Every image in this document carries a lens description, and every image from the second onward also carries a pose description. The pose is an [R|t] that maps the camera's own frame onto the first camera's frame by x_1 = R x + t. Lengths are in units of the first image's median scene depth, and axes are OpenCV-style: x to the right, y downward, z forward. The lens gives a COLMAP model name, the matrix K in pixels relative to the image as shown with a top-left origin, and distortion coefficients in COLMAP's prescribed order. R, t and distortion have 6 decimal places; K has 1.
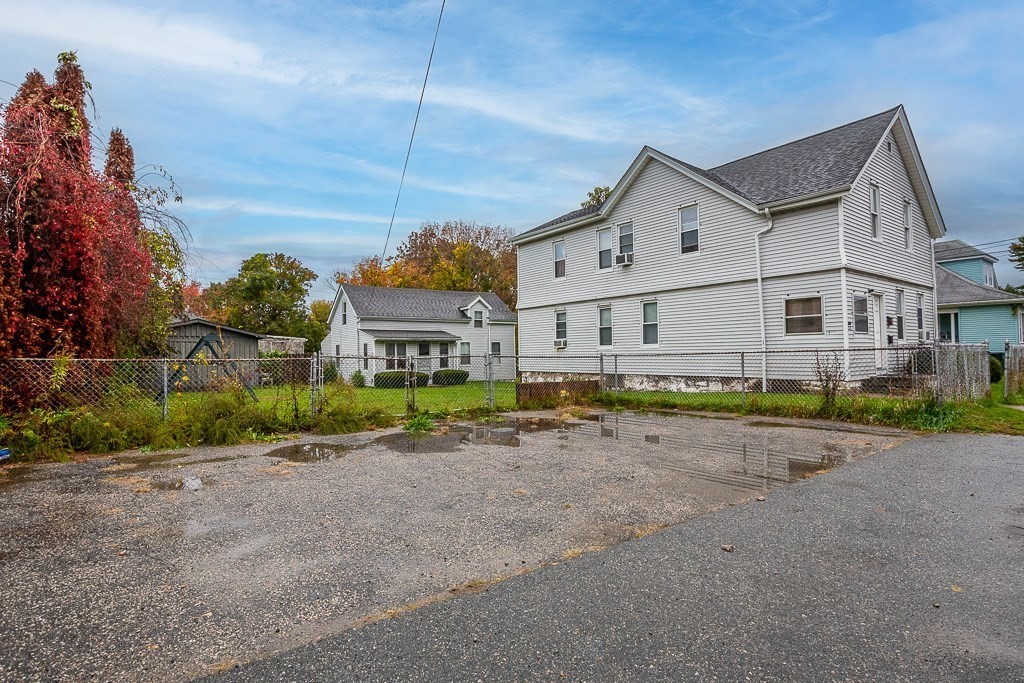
lens RADIAL K [[513.4, 0, 512.0], [0, 513.4, 341.5], [0, 0, 1]] dist [0.000722, -0.000003]
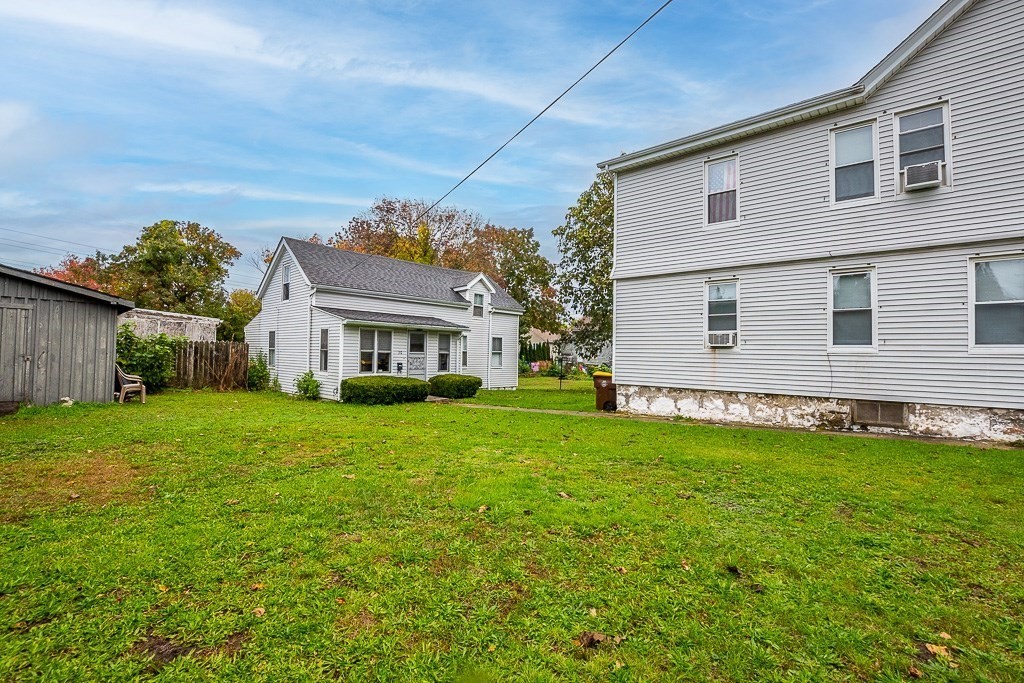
lens RADIAL K [[441.0, 0, 512.0], [0, 441.0, 341.5], [0, 0, 1]] dist [-0.018025, 0.000249]
pose [[0.979463, 0.038044, 0.198002, -0.158985], [-0.037641, 0.999274, -0.005797, 0.012755], [-0.198079, -0.001775, 0.980184, 0.412160]]
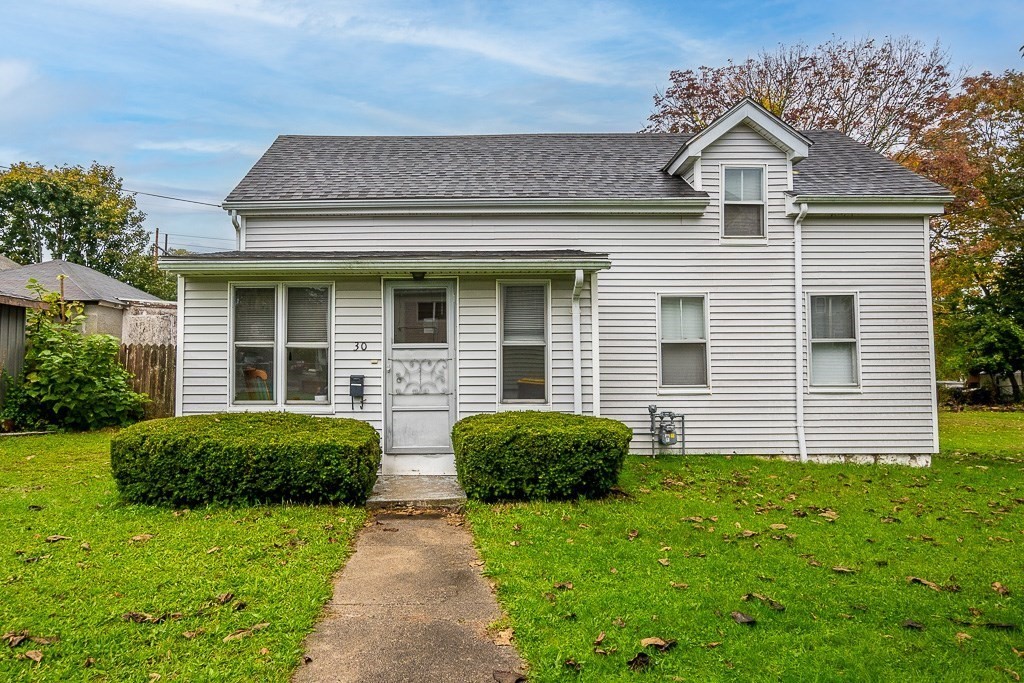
lens RADIAL K [[599.0, 0, 512.0], [0, 599.0, 341.5], [0, 0, 1]] dist [-0.000706, 0.000307]
pose [[0.820990, -0.018807, -0.570633, 0.005832], [0.010619, 0.999787, -0.017673, 0.030999], [0.570844, 0.008449, 0.821015, 0.788503]]
